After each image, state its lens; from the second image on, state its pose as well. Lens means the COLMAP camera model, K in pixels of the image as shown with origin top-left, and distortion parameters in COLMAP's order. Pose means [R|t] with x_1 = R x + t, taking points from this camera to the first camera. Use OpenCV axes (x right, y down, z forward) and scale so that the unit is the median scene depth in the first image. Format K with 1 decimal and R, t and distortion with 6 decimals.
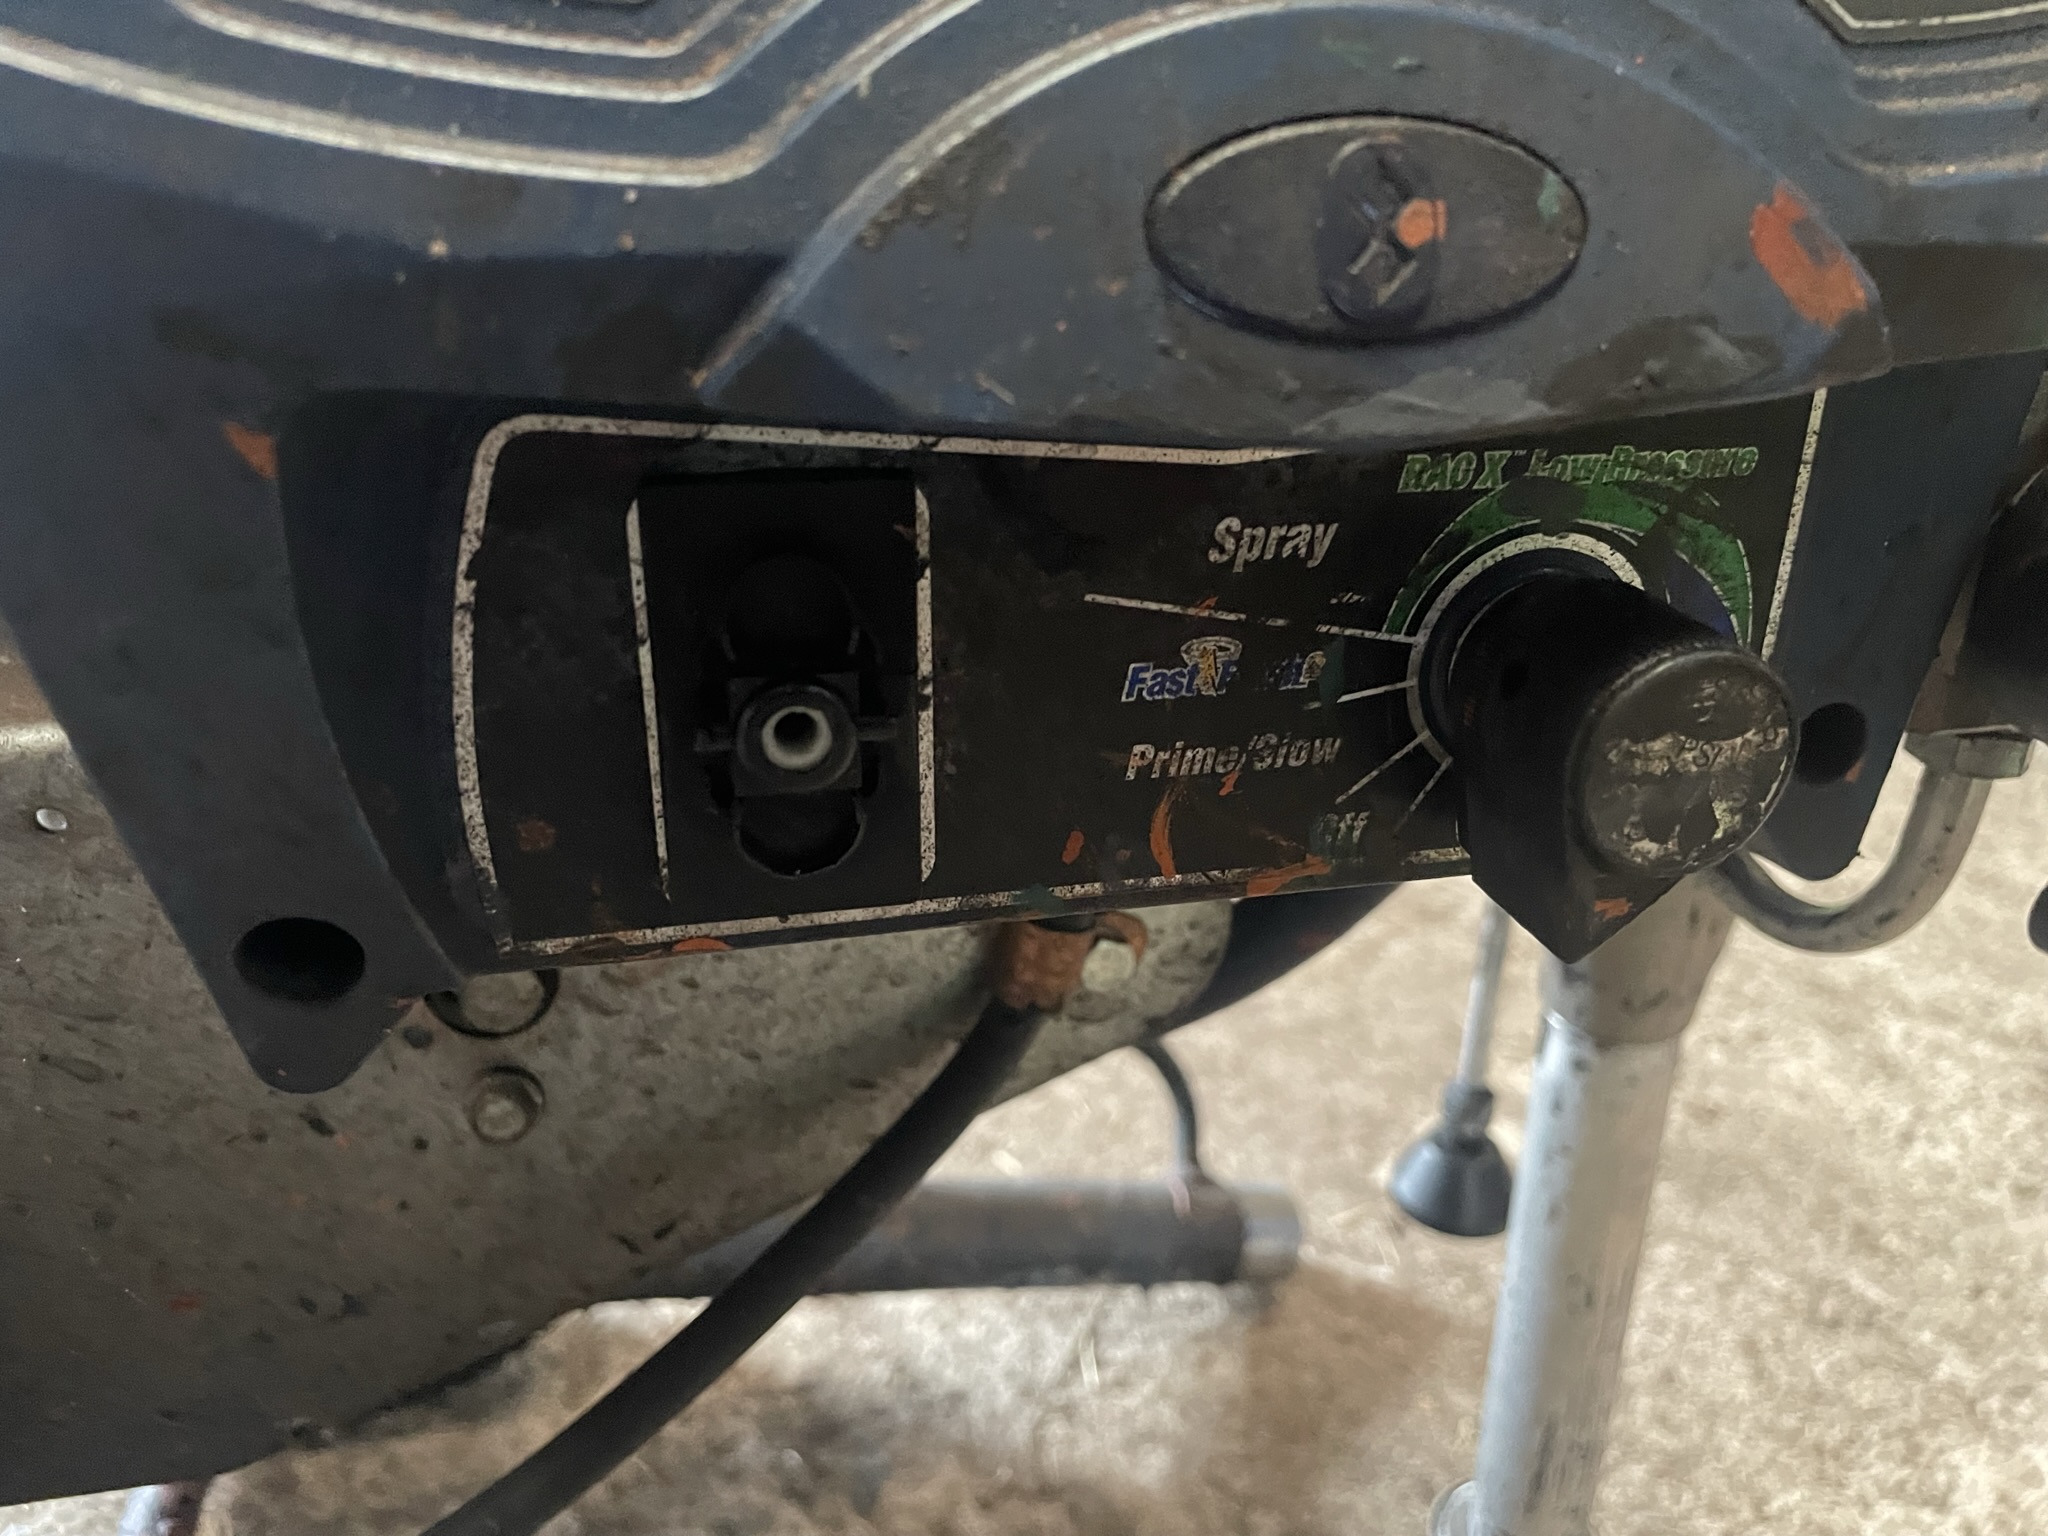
lens RADIAL K [[1539.7, 0, 1024.0], [0, 1539.7, 768.0], [0, 0, 1]] dist [0.046918, -0.082899]
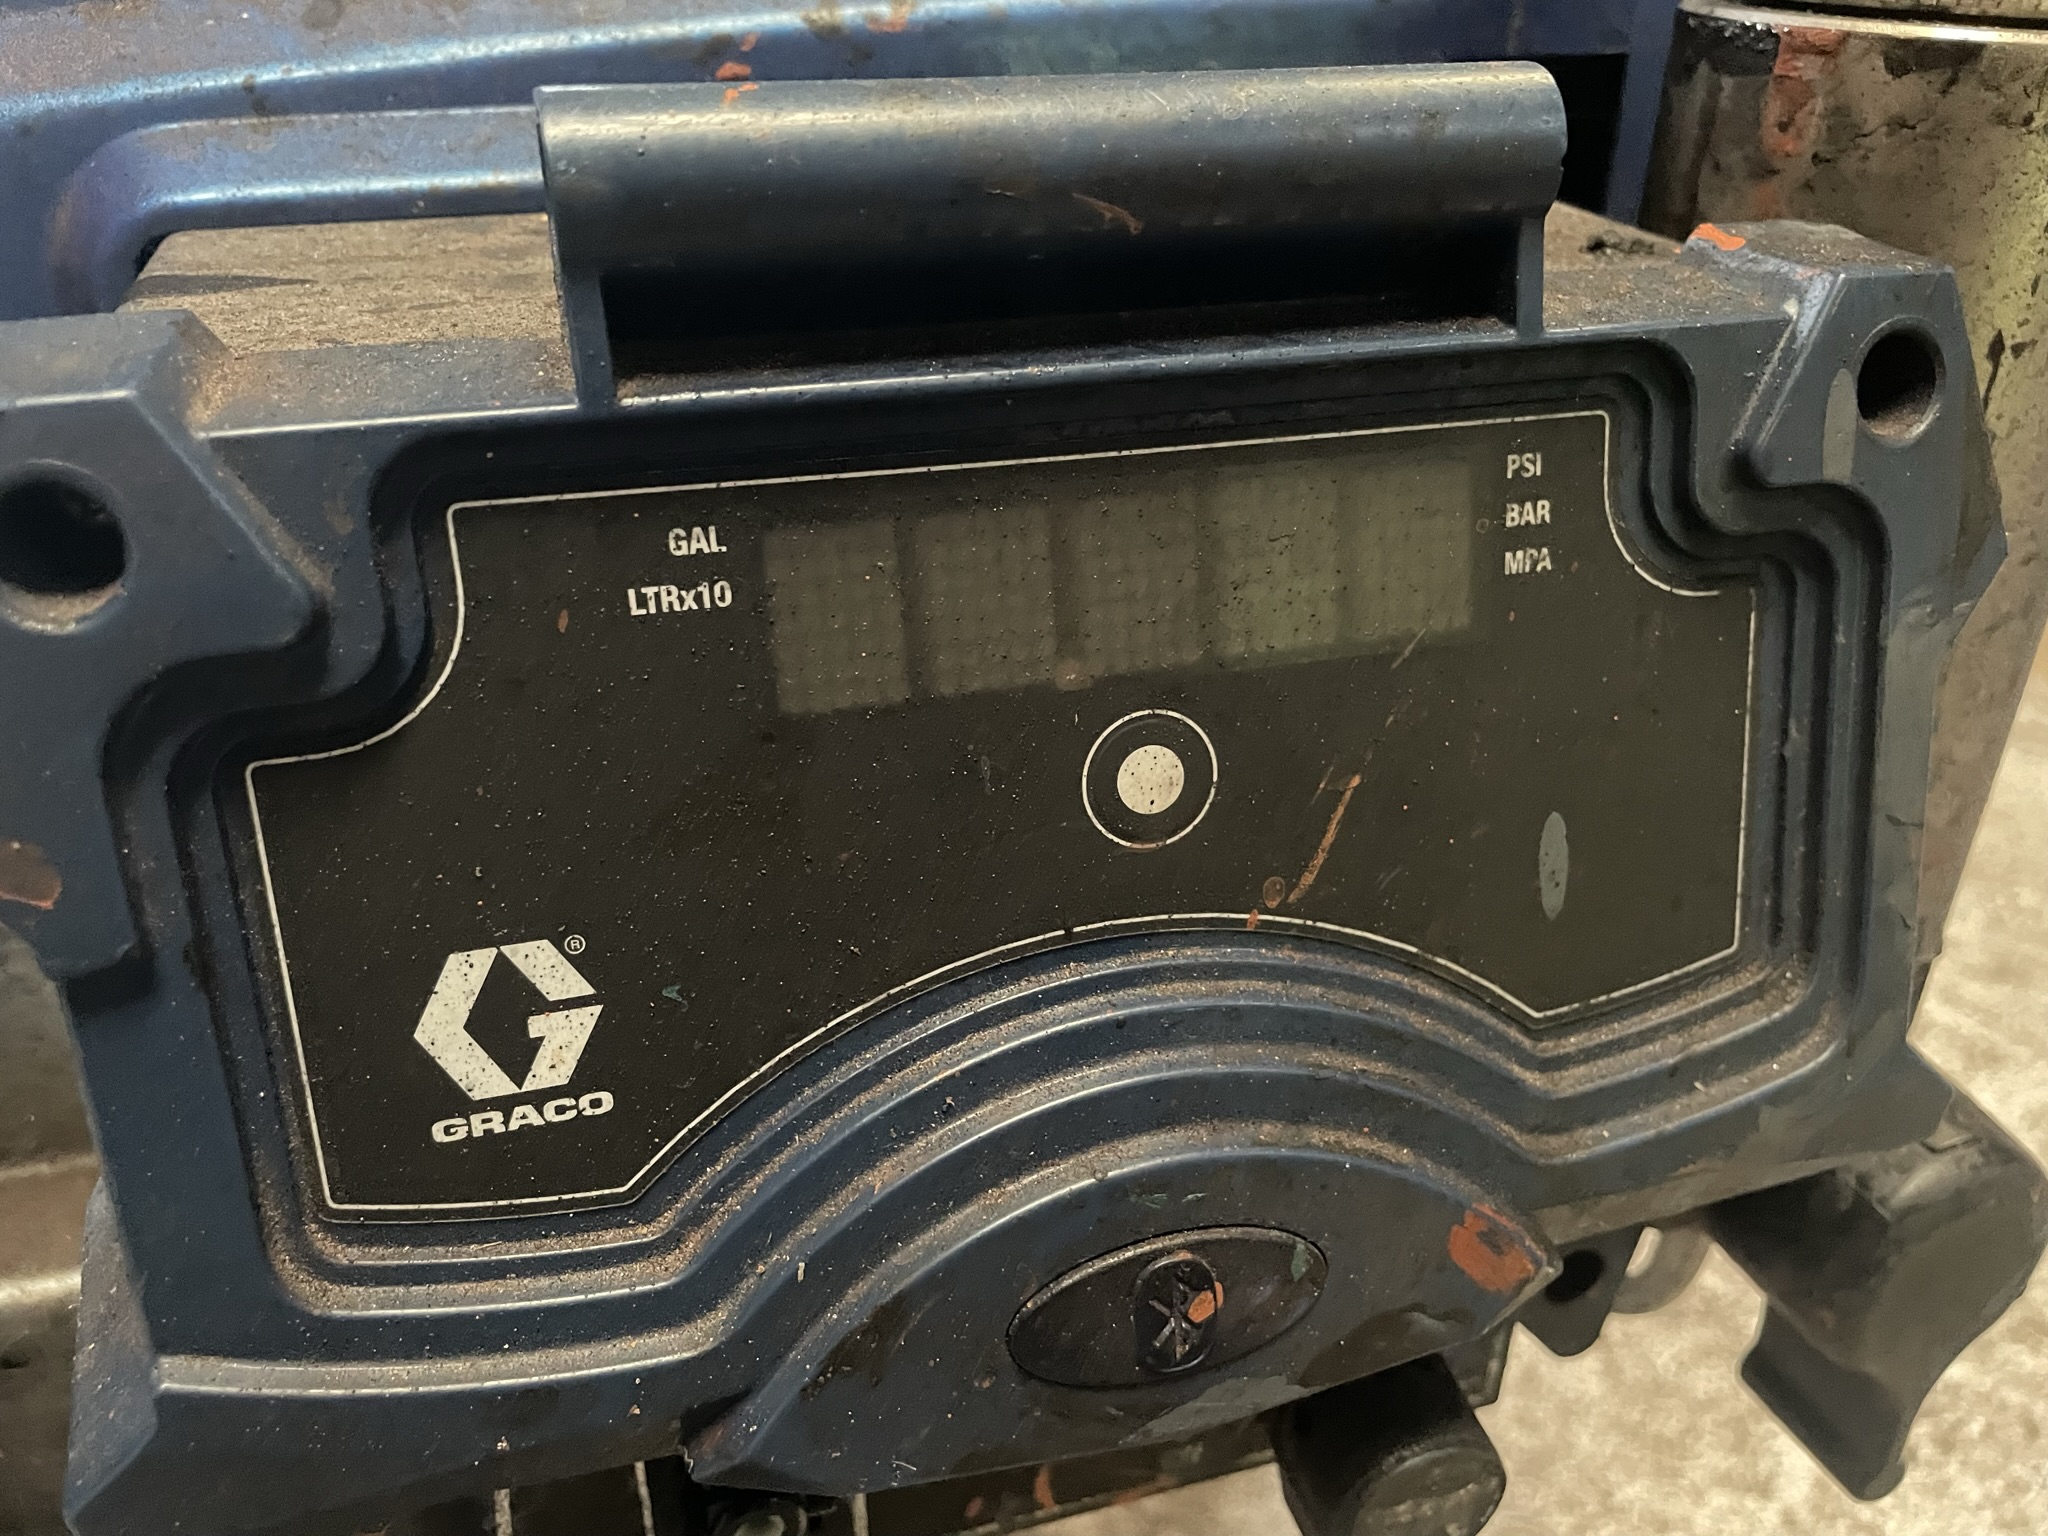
lens RADIAL K [[1550.1, 0, 1044.2], [0, 1550.1, 776.3], [0, 0, 1]] dist [0.084283, -0.110895]
pose [[0.997114, -0.033015, 0.068366, 0.005455], [0.026010, 0.994554, 0.100921, -0.177144], [-0.071326, -0.098852, 0.992543, -0.062115]]
